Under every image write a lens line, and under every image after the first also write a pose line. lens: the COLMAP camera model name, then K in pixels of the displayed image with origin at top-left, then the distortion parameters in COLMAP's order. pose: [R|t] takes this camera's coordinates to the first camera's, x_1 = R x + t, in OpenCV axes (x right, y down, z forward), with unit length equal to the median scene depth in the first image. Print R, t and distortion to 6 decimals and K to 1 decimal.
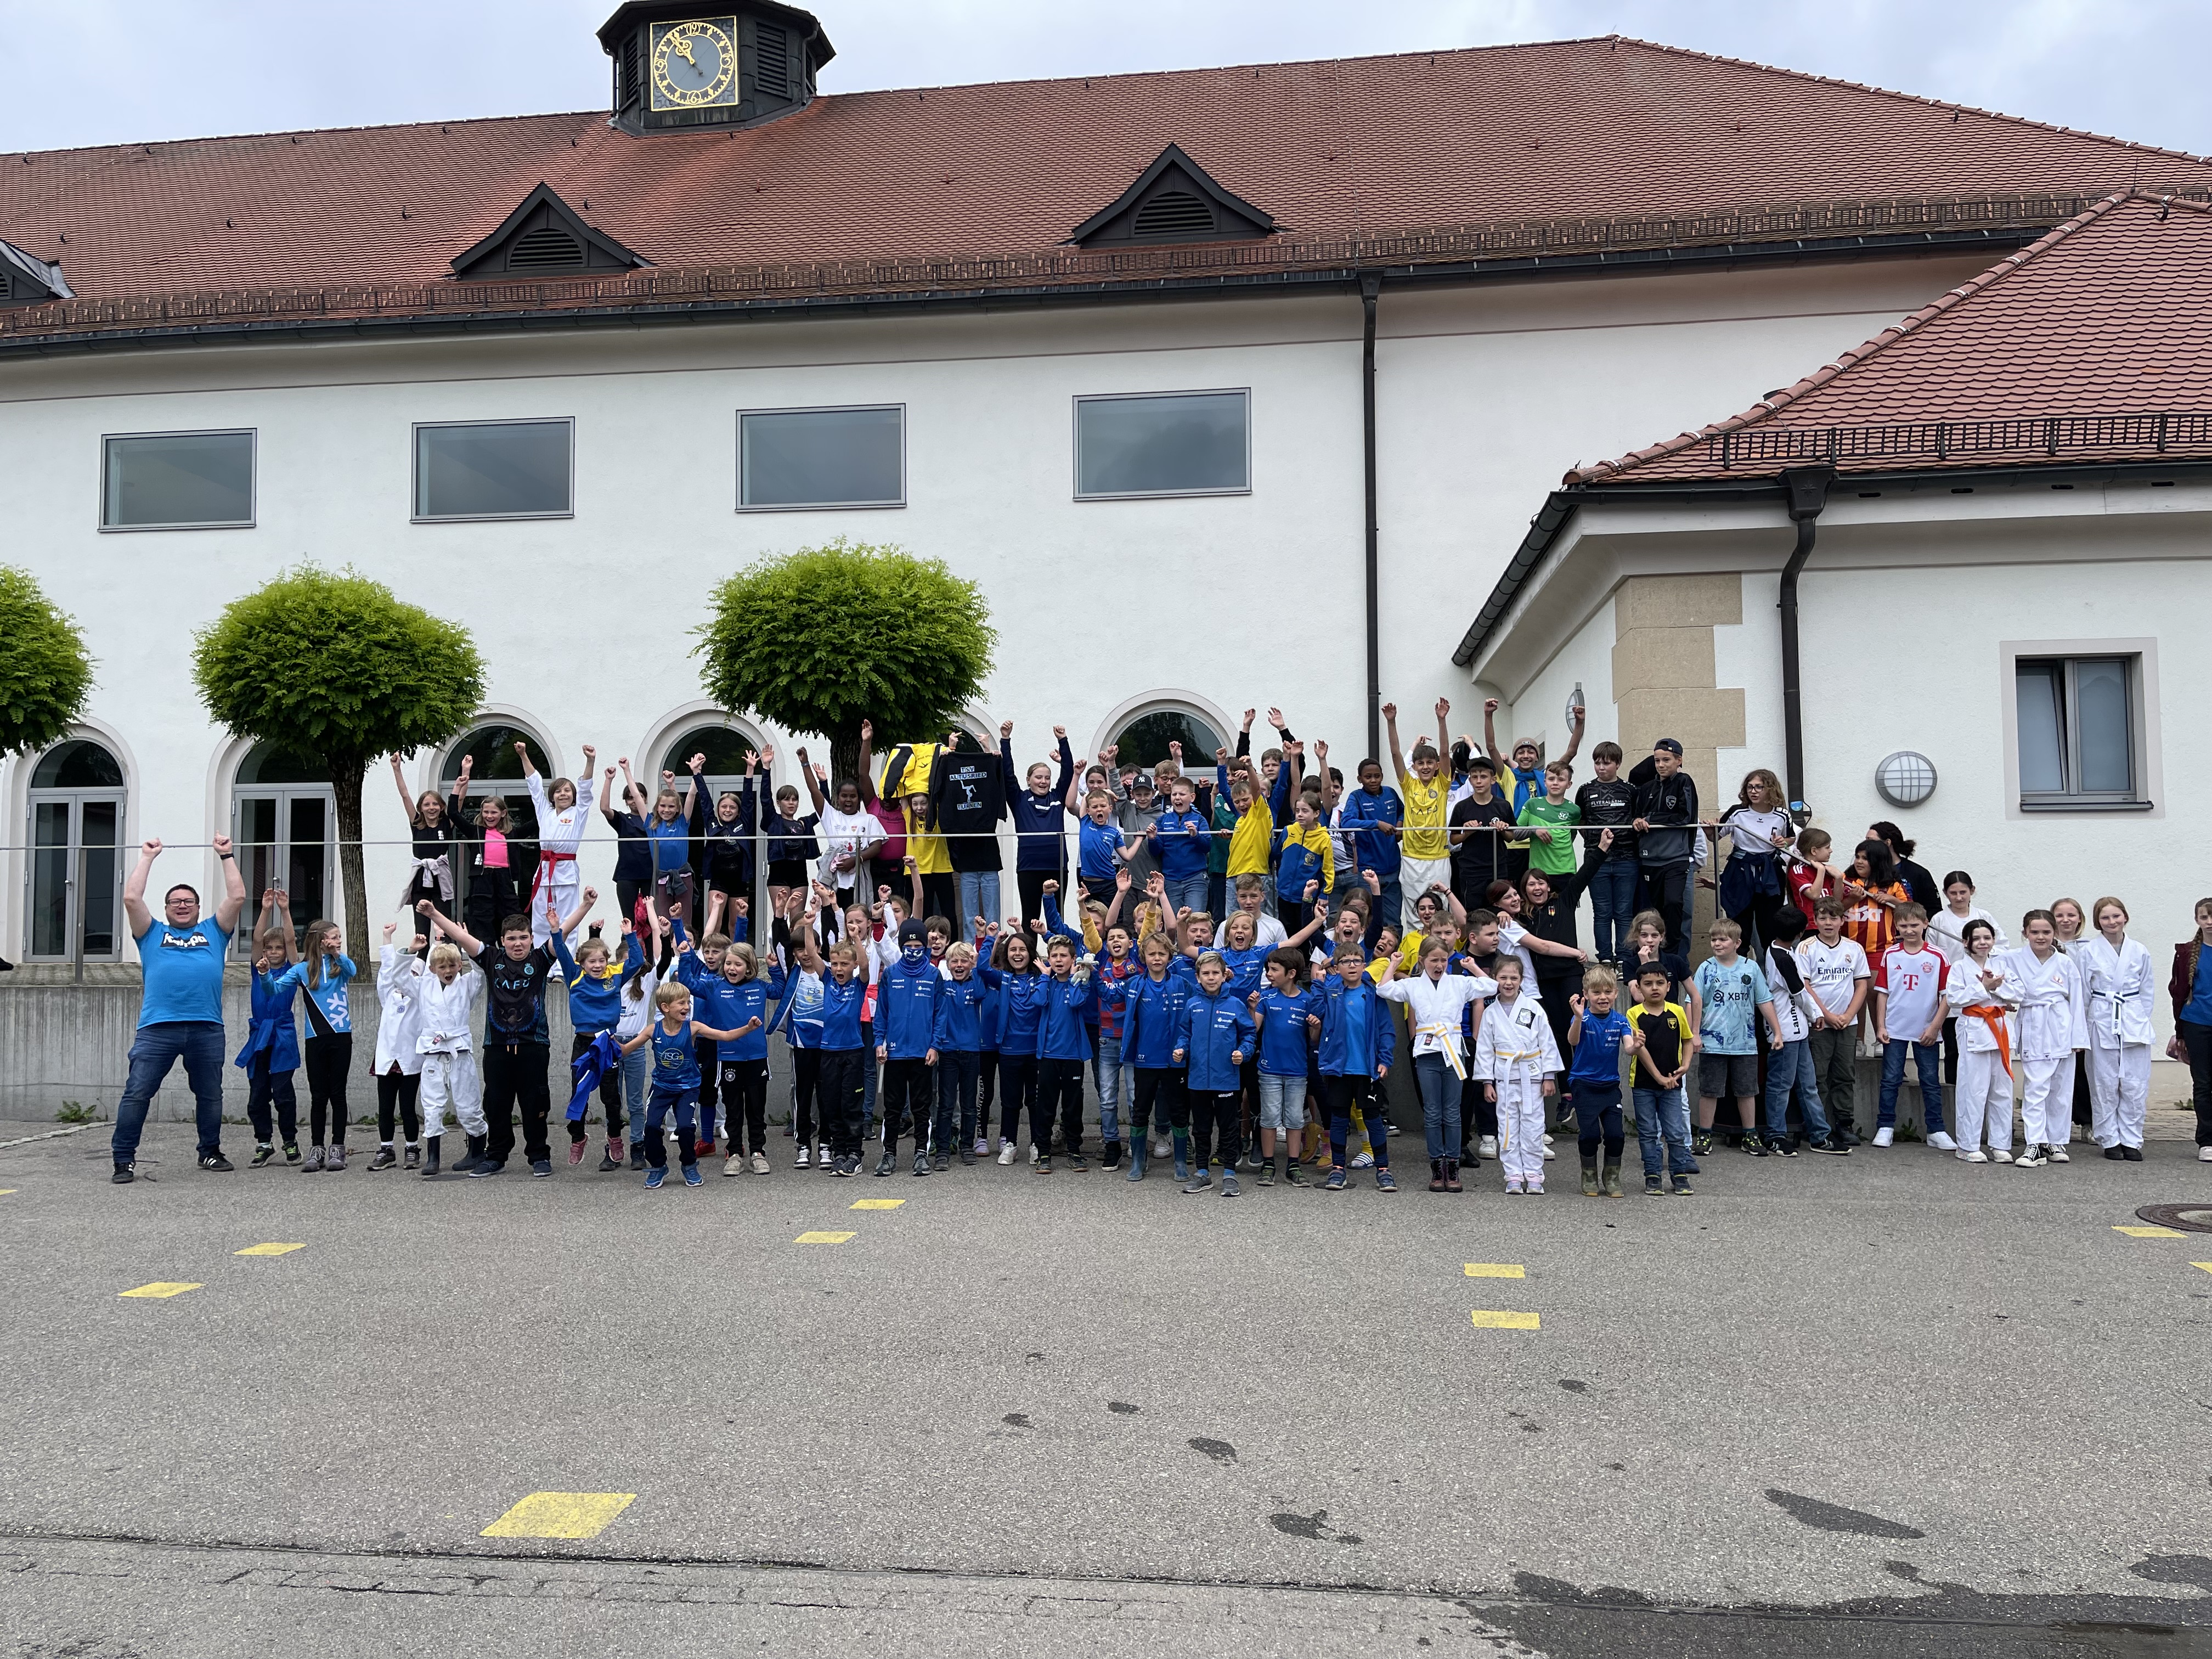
lens RADIAL K [[1809.8, 0, 1106.2], [0, 1809.8, 826.8], [0, 0, 1]] dist [0.113622, -0.169903]
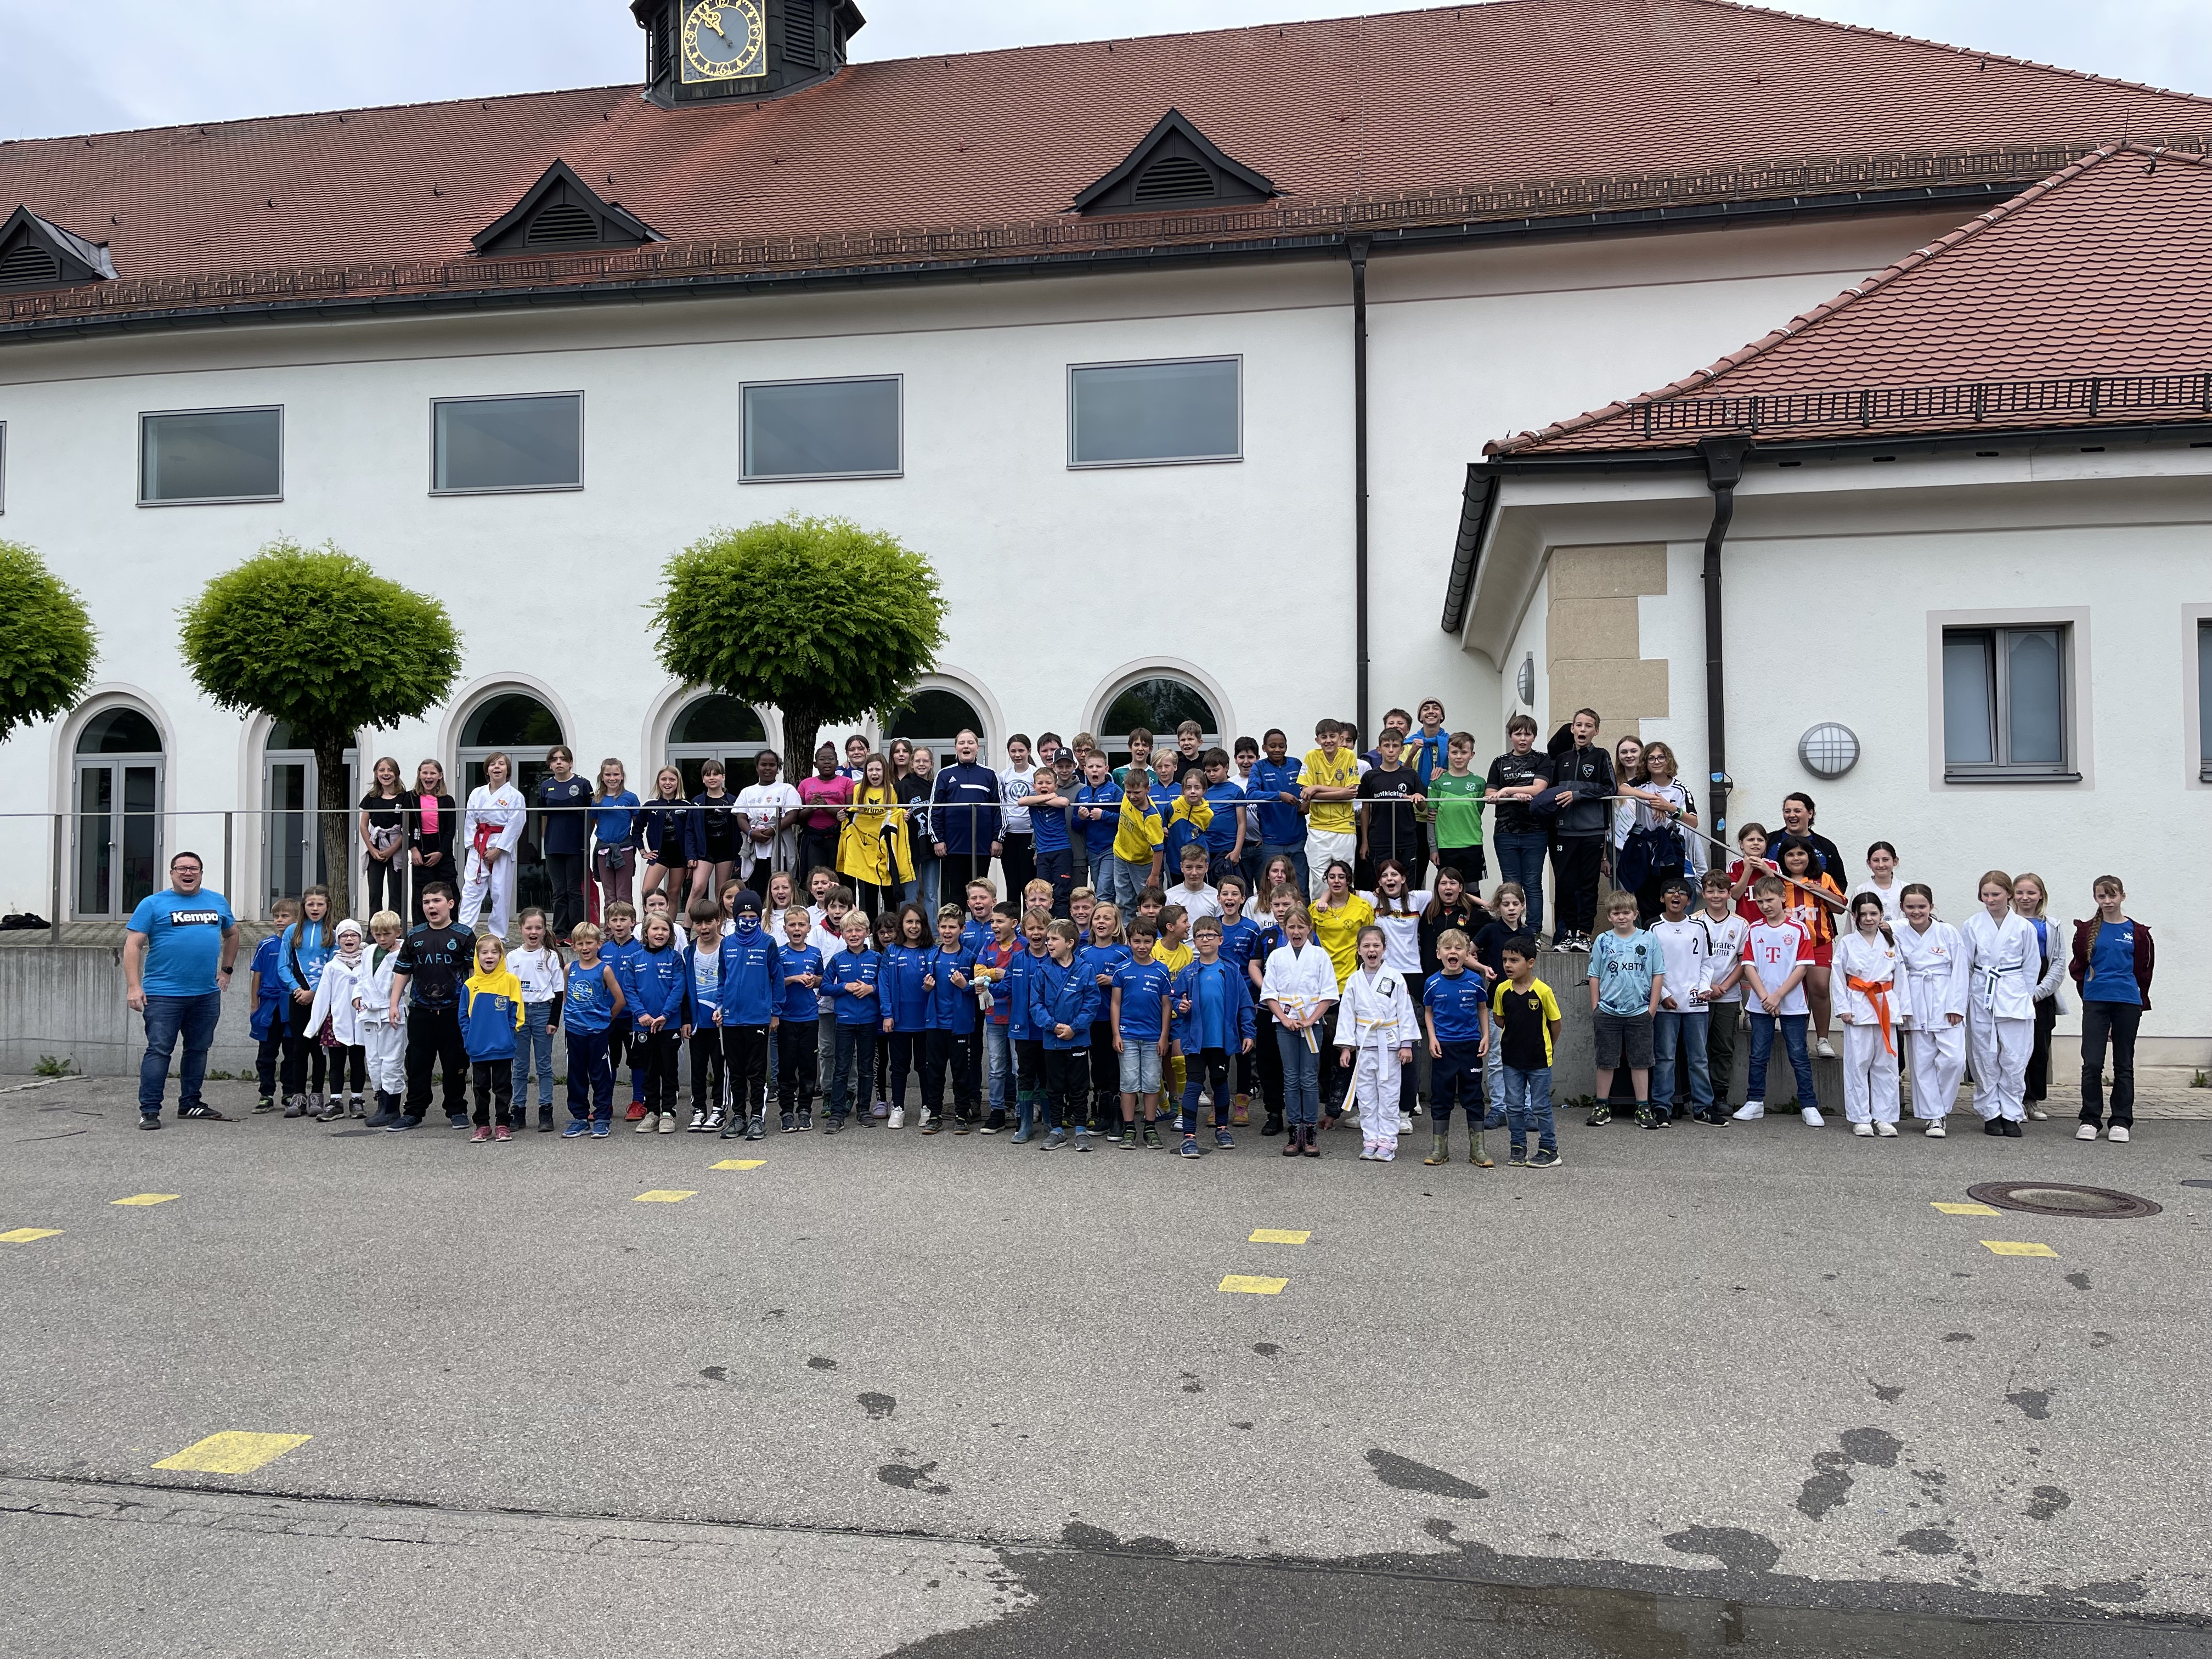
lens RADIAL K [[1809.8, 0, 1106.2], [0, 1809.8, 826.8], [0, 0, 1]] dist [0.113622, -0.169903]
pose [[0.998342, 0.002721, -0.057504, 0.099436], [-0.001470, 0.999762, 0.021771, -0.005517], [0.057549, -0.021651, 0.998108, -0.013530]]
